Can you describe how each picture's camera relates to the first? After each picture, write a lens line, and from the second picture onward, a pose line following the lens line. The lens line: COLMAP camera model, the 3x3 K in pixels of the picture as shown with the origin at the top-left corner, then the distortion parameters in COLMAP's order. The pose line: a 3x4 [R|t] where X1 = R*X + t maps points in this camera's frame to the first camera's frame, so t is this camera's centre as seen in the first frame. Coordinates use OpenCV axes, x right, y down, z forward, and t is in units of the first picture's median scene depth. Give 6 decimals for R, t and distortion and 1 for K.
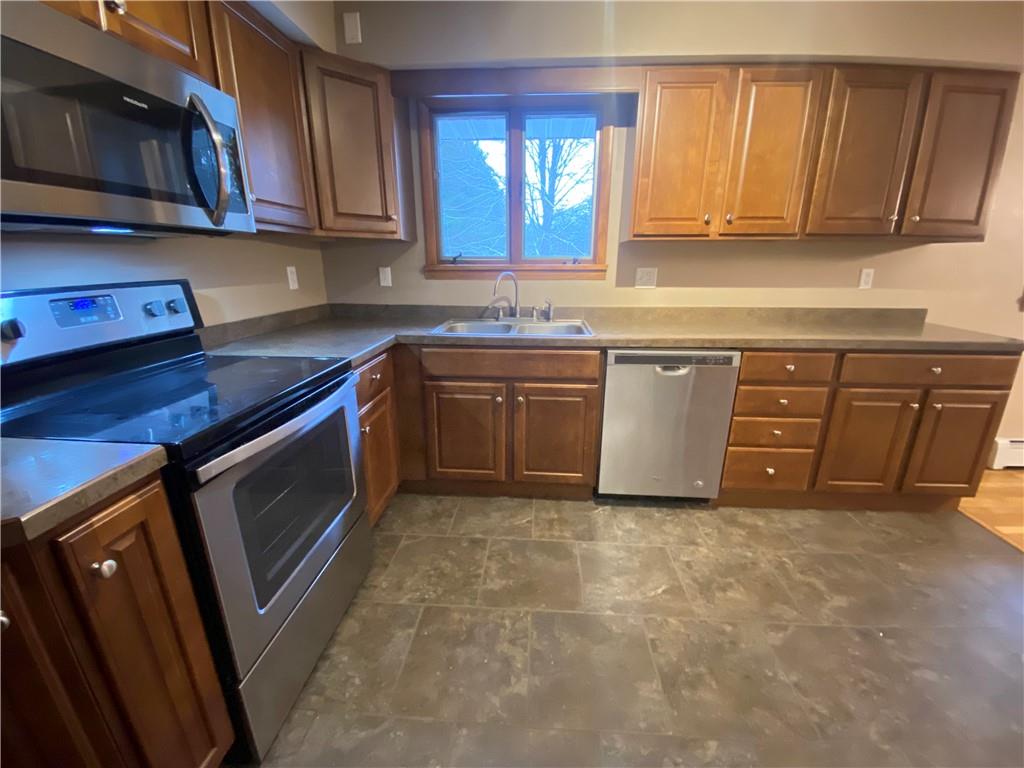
lens RADIAL K [[414.7, 0, 515.1], [0, 414.7, 387.9], [0, 0, 1]] dist [0.000327, -0.000158]
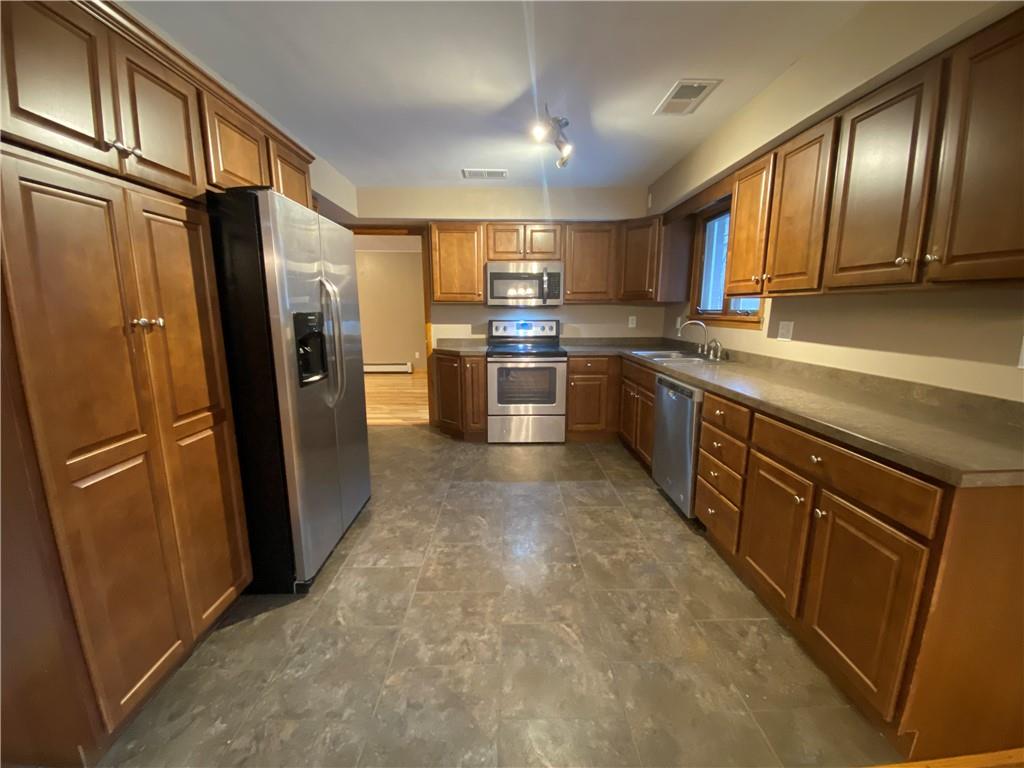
lens RADIAL K [[411.3, 0, 512.0], [0, 411.3, 384.0], [0, 0, 1]] dist [0.001118, -0.015212]
pose [[0.074080, 0.173088, -0.982116, 1.544905], [-0.286487, 0.947004, 0.145291, -0.111688], [0.955216, 0.270600, 0.119742, 0.310751]]
